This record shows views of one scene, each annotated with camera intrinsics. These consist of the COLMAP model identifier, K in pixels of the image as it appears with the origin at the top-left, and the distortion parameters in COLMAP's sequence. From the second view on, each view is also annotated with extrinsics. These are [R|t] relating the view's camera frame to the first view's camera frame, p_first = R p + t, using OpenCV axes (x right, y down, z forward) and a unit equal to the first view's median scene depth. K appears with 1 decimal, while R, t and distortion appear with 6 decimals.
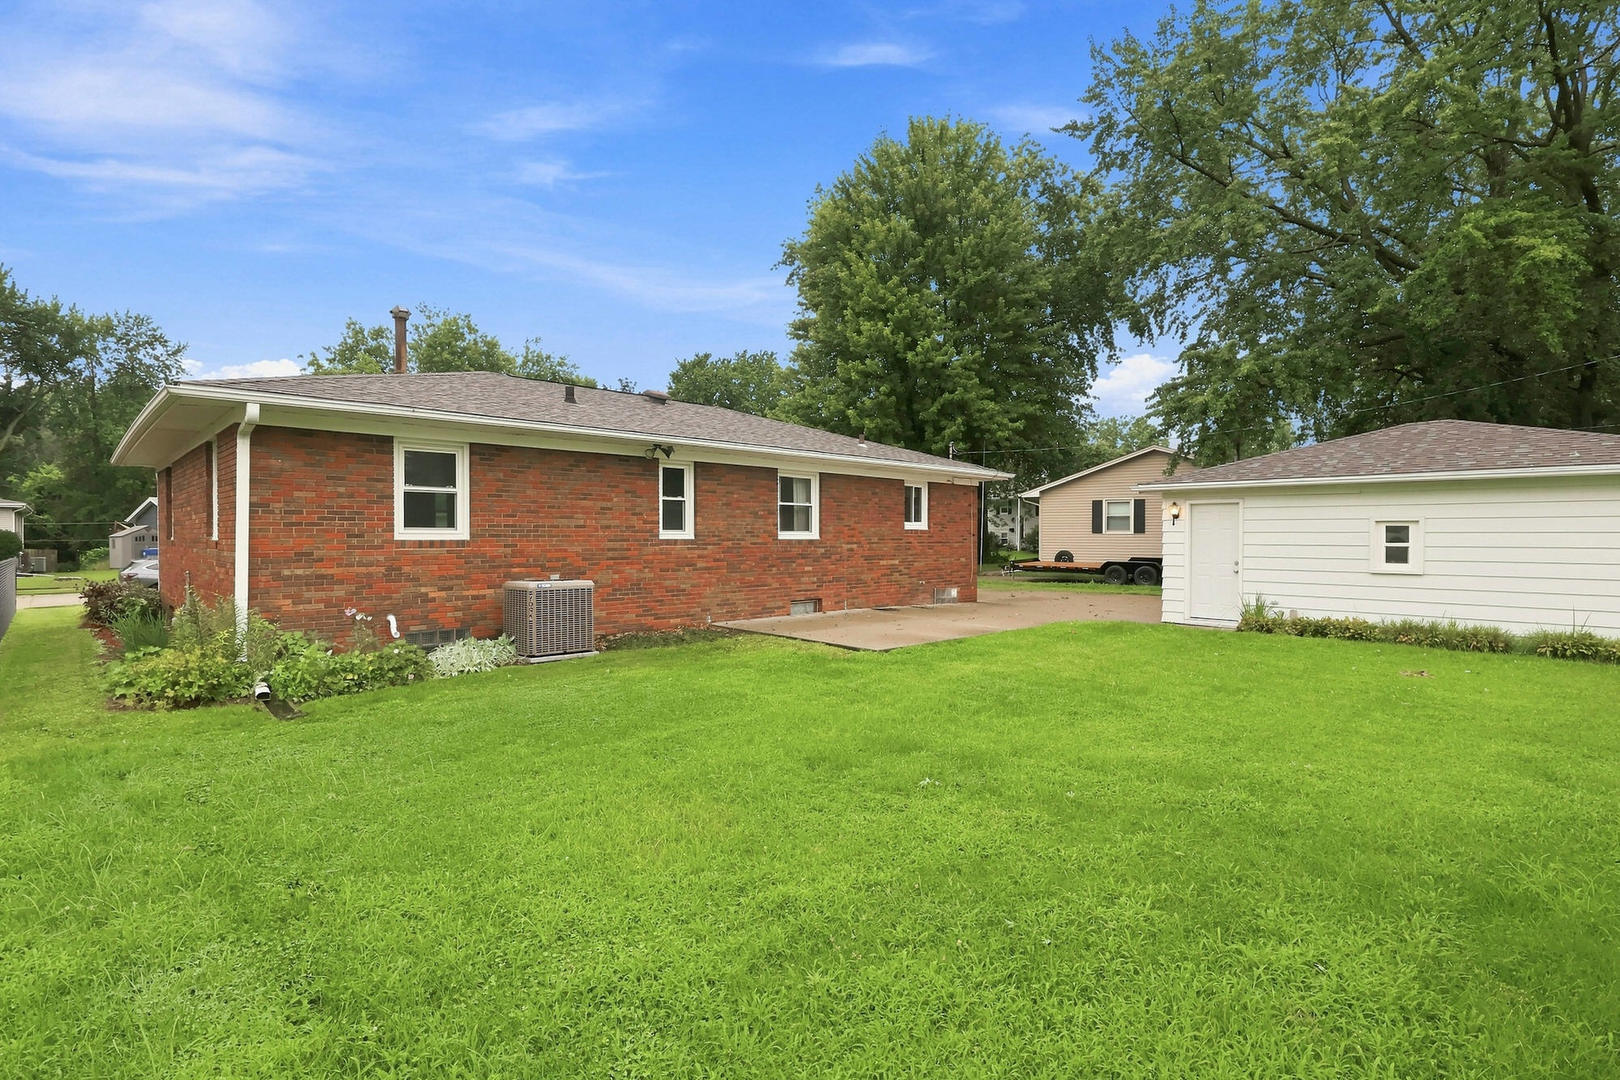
lens RADIAL K [[750.2, 0, 817.3], [0, 750.2, 537.4], [0, 0, 1]] dist [0.012983, -0.000427]
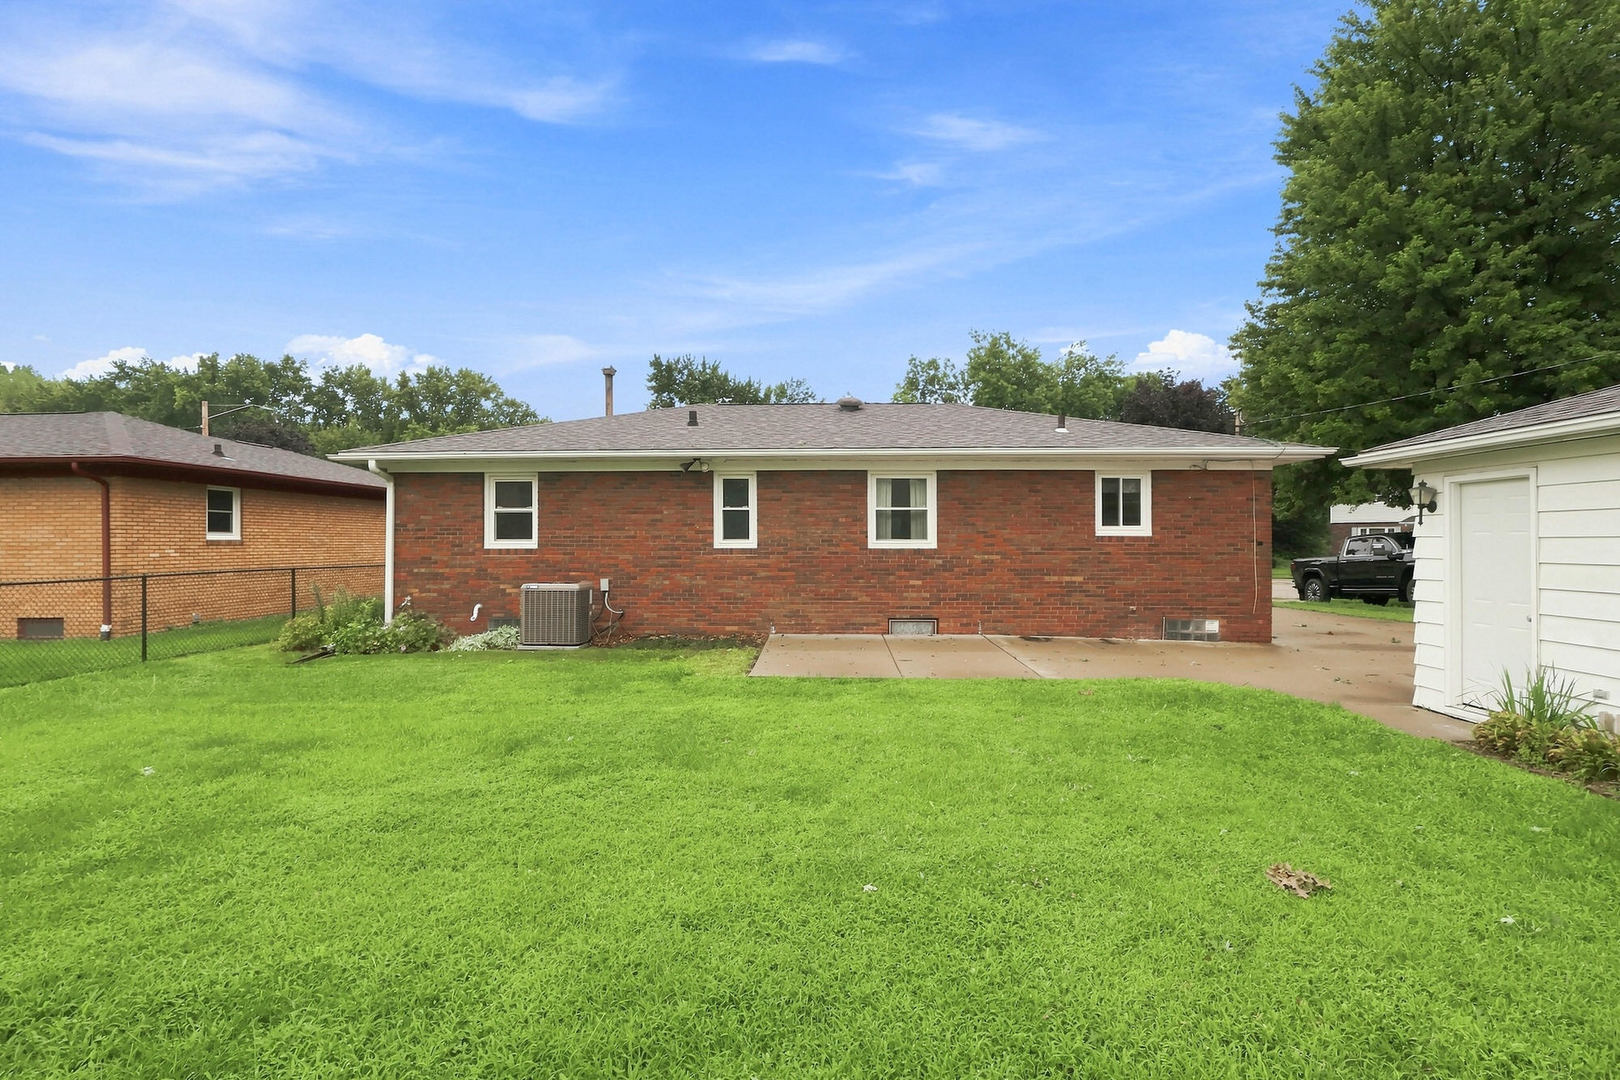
lens RADIAL K [[750.2, 0, 813.2], [0, 750.2, 542.7], [0, 0, 1]] dist [0.012983, -0.000427]
pose [[0.696784, -0.005046, -0.717263, 0.603978], [0.000605, 0.999979, -0.006447, 0.001312], [0.717280, 0.004058, 0.696773, 0.355979]]
